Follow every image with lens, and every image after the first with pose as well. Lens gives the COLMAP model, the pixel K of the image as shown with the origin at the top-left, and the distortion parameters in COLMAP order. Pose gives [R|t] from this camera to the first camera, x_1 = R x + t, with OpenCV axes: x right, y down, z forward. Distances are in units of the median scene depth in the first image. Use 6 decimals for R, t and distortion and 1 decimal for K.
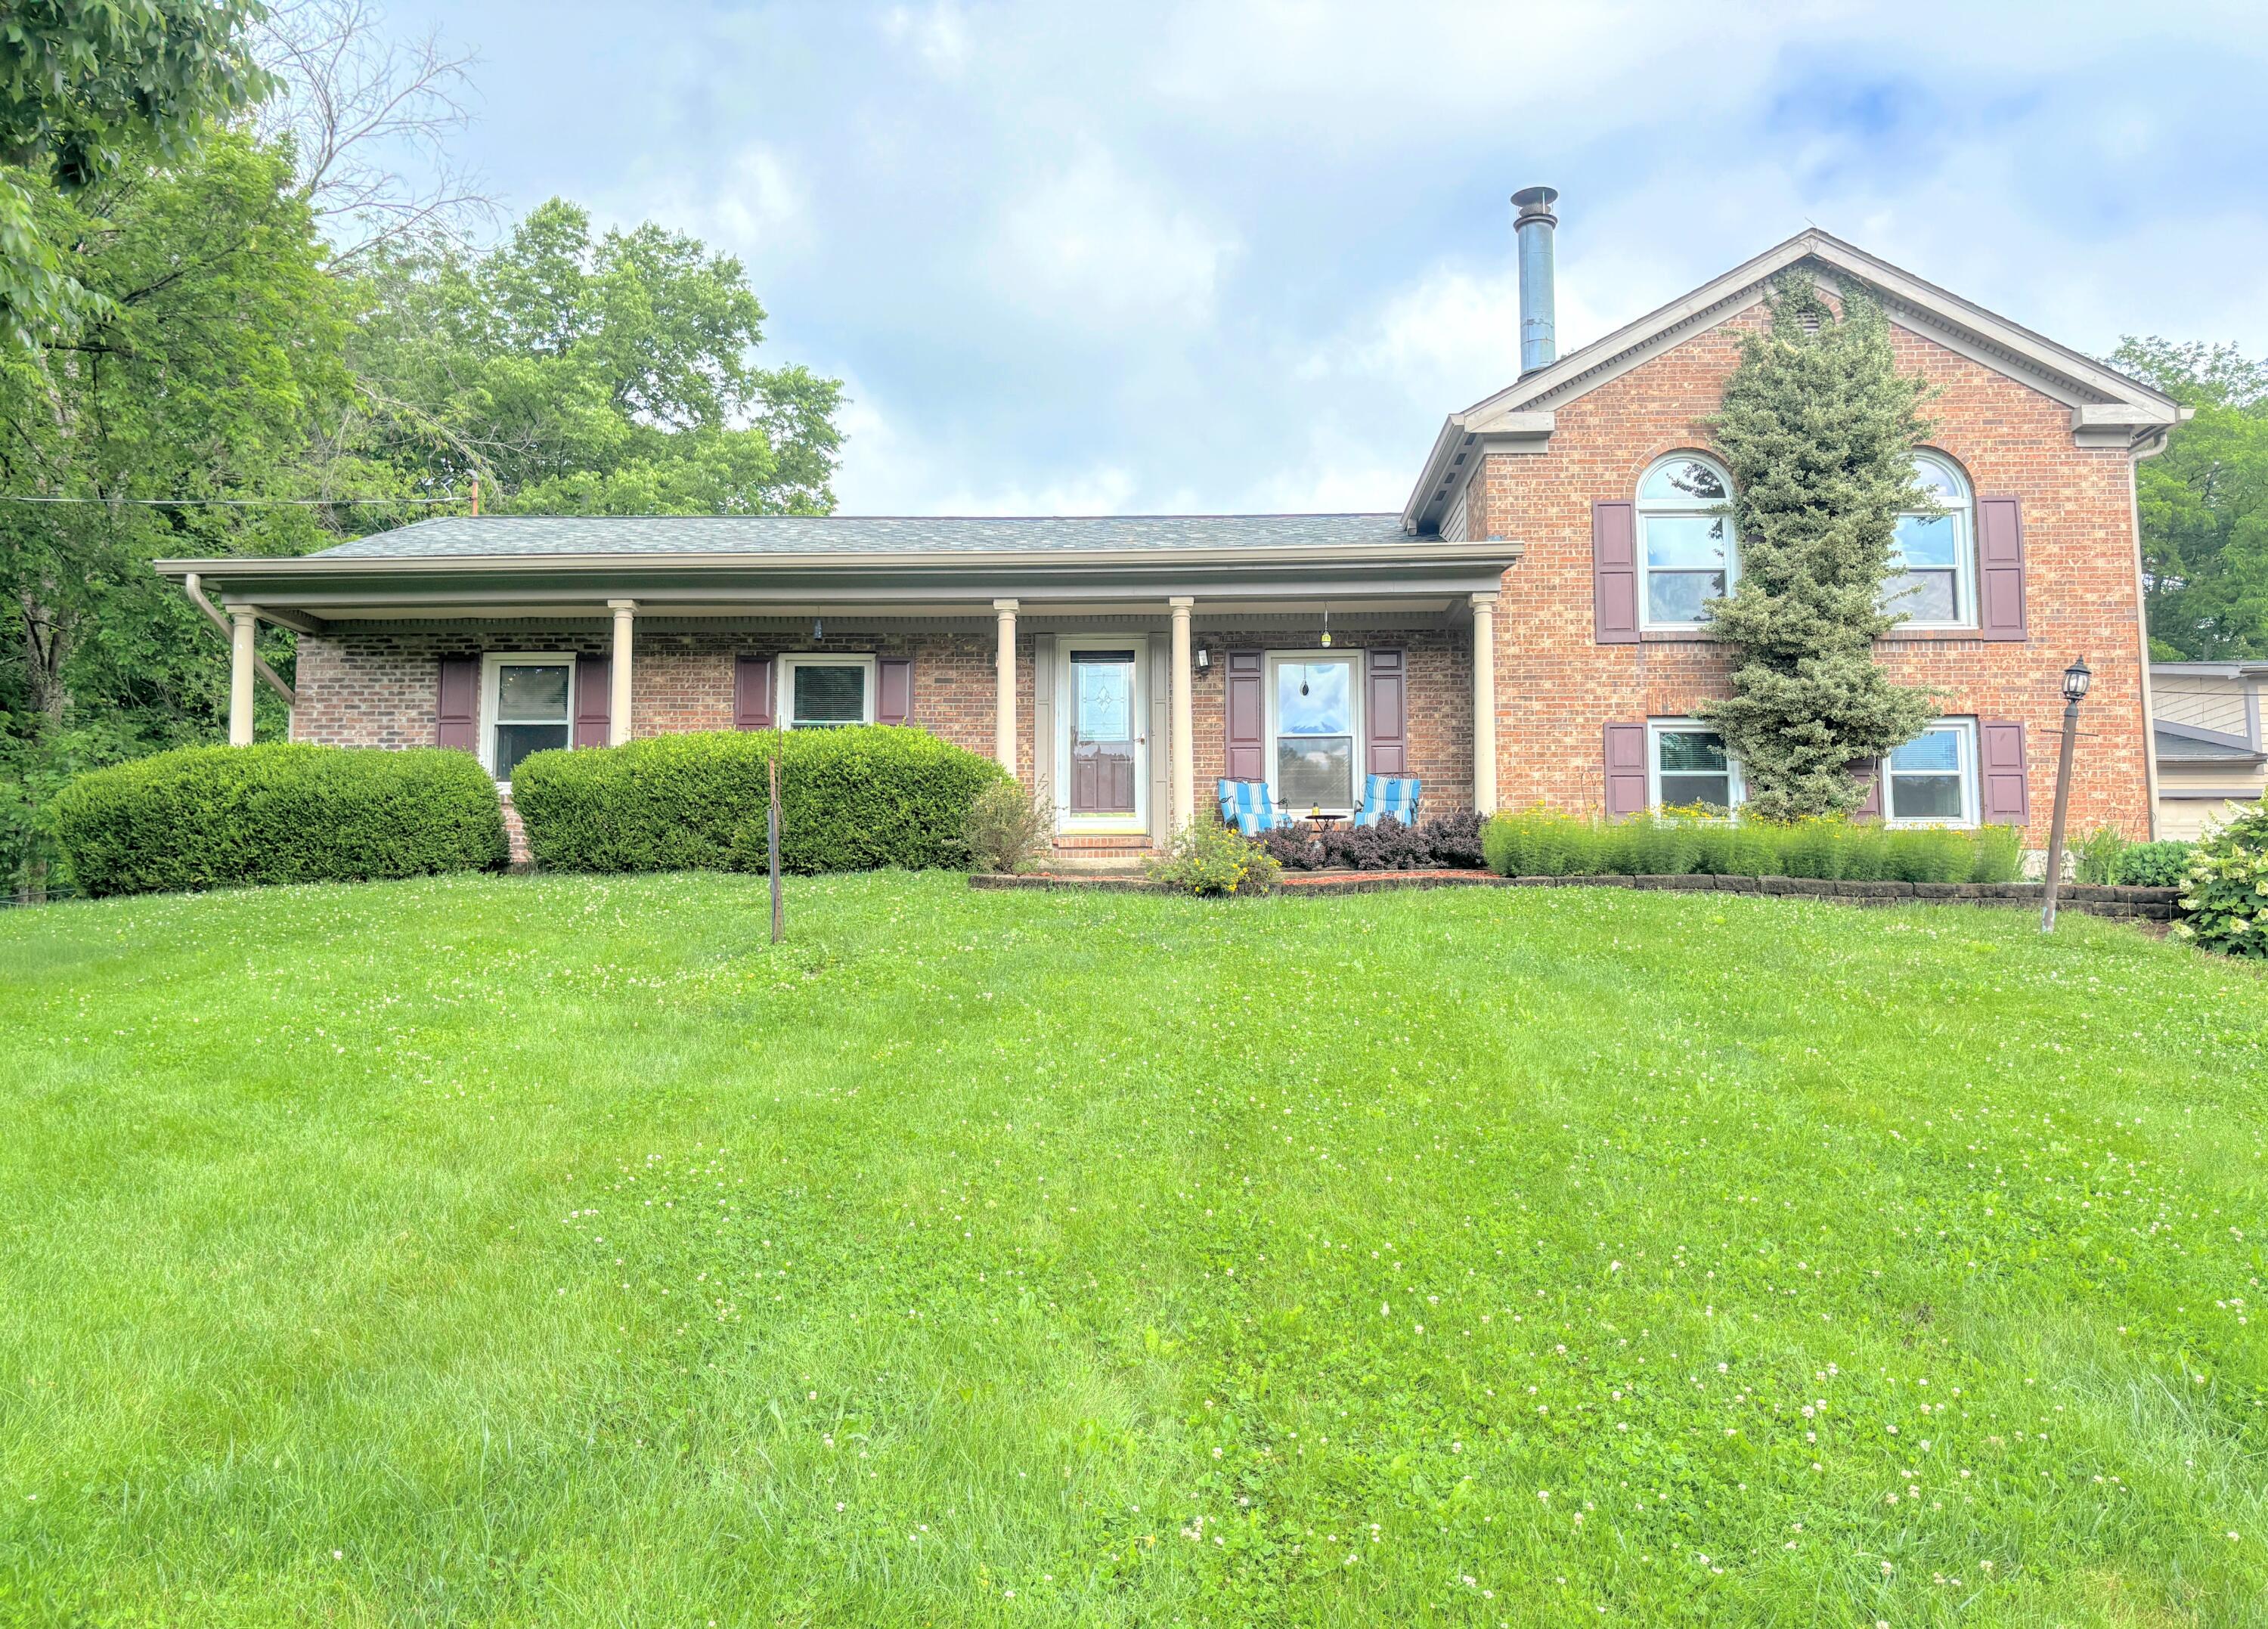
lens RADIAL K [[1754.9, 0, 1099.6], [0, 1754.9, 819.9], [0, 0, 1]] dist [0.037526, -0.069219]
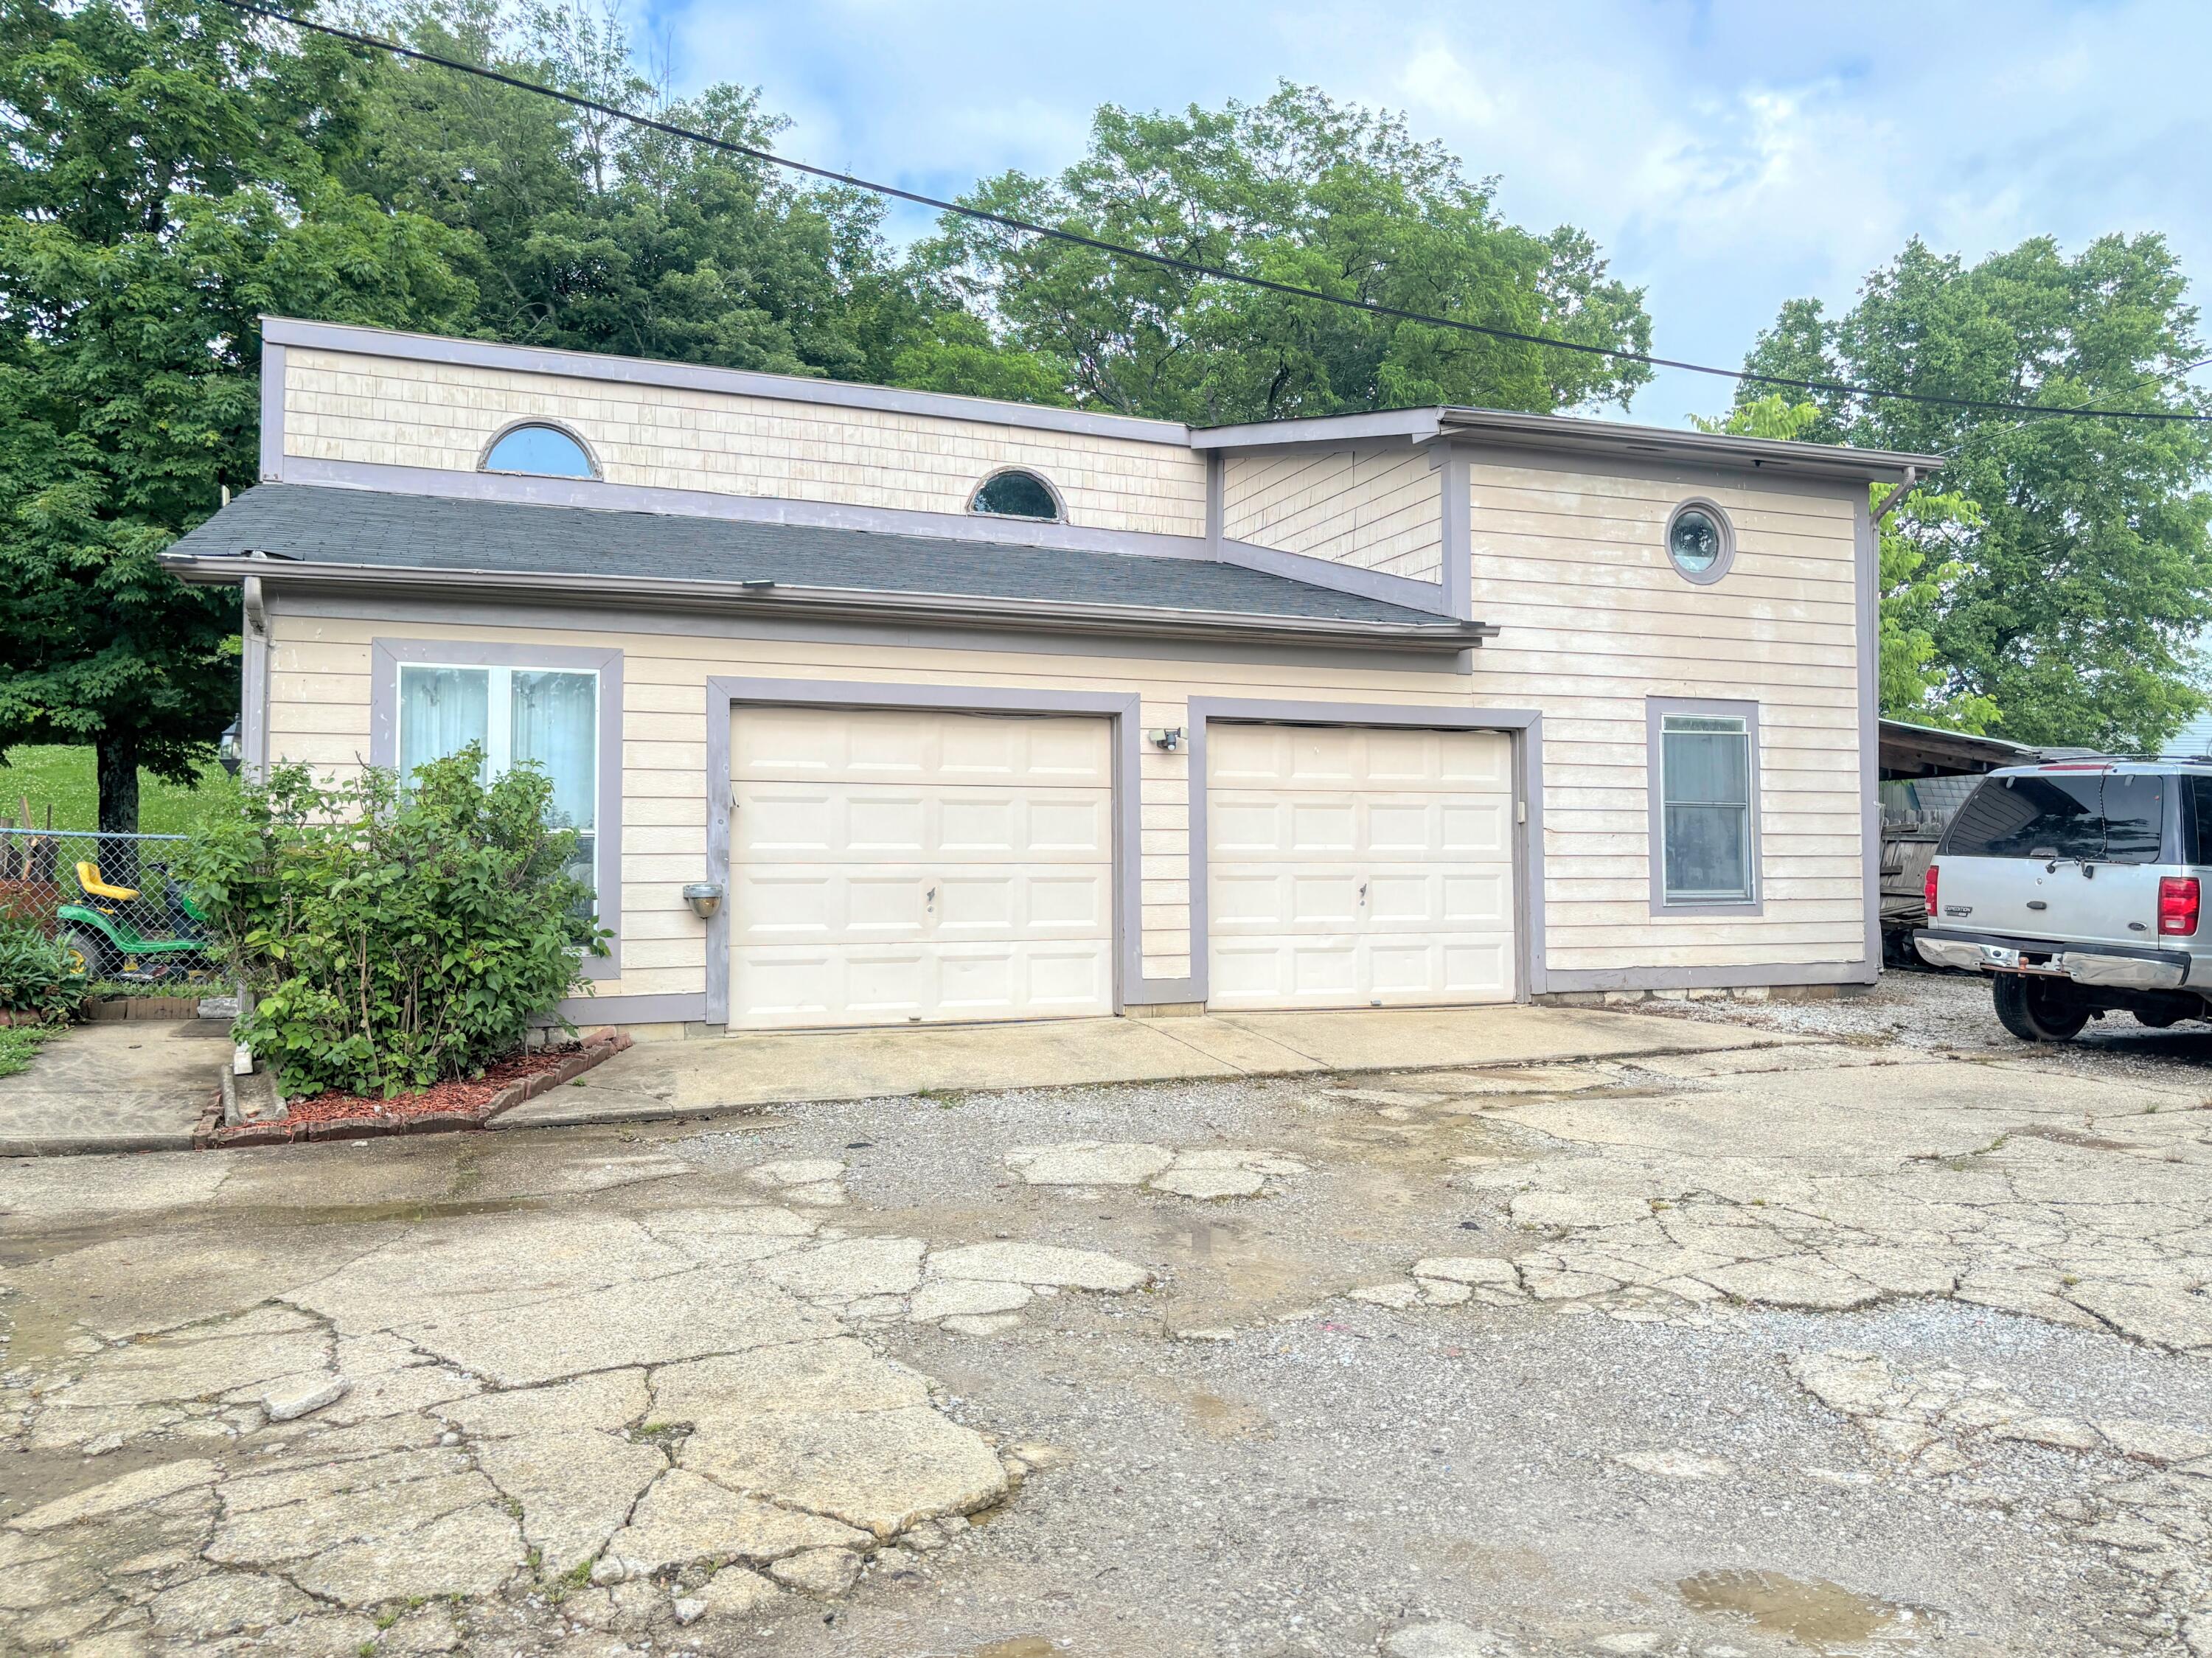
lens RADIAL K [[1702.1, 0, 1106.0], [0, 1702.1, 829.0], [0, 0, 1]] dist [0.017323, -0.001992]
pose [[0.908230, 0.008829, 0.418379, 0.754612], [-0.044162, 0.996217, 0.074845, -0.026516], [-0.416135, -0.086453, 0.905184, 1.219328]]
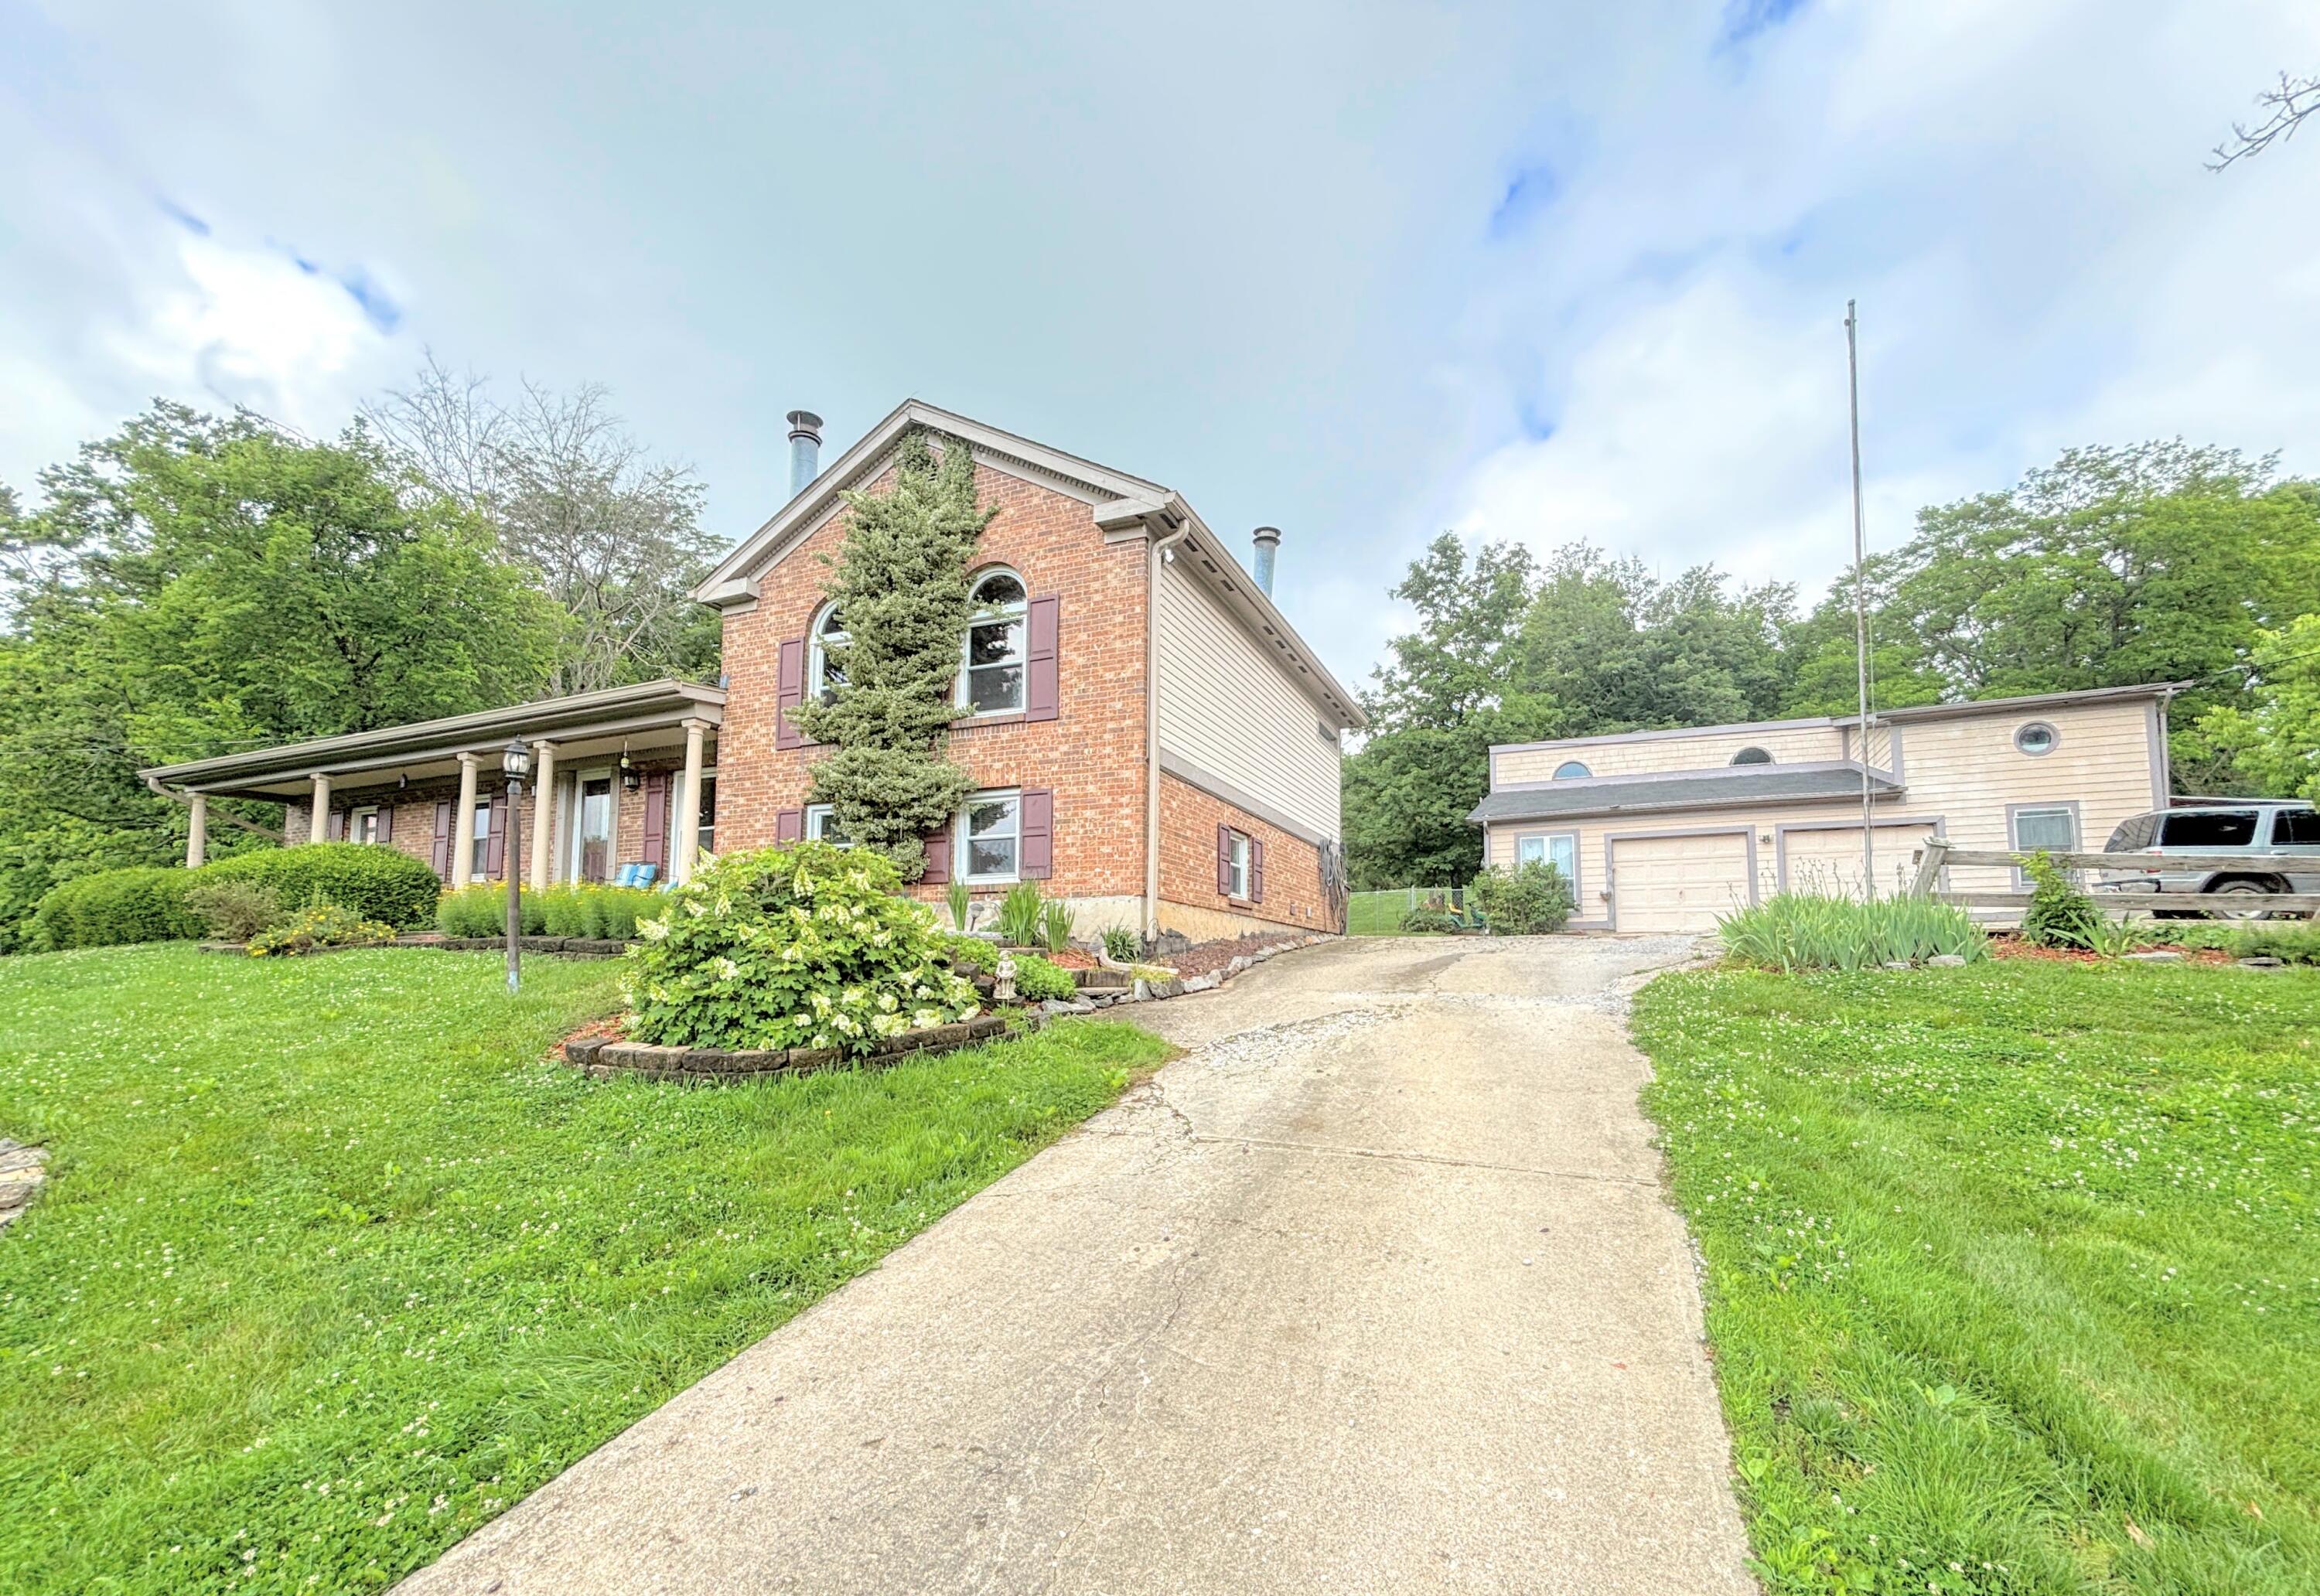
lens RADIAL K [[982.8, 0, 1188.4], [0, 982.8, 903.4], [0, 0, 1]] dist [0.010345, -0.000149]
pose [[0.939491, -0.027760, -0.341448, 0.810119], [0.039981, 0.998785, 0.028805, 0.004688], [0.340233, -0.040713, 0.939459, 0.406674]]
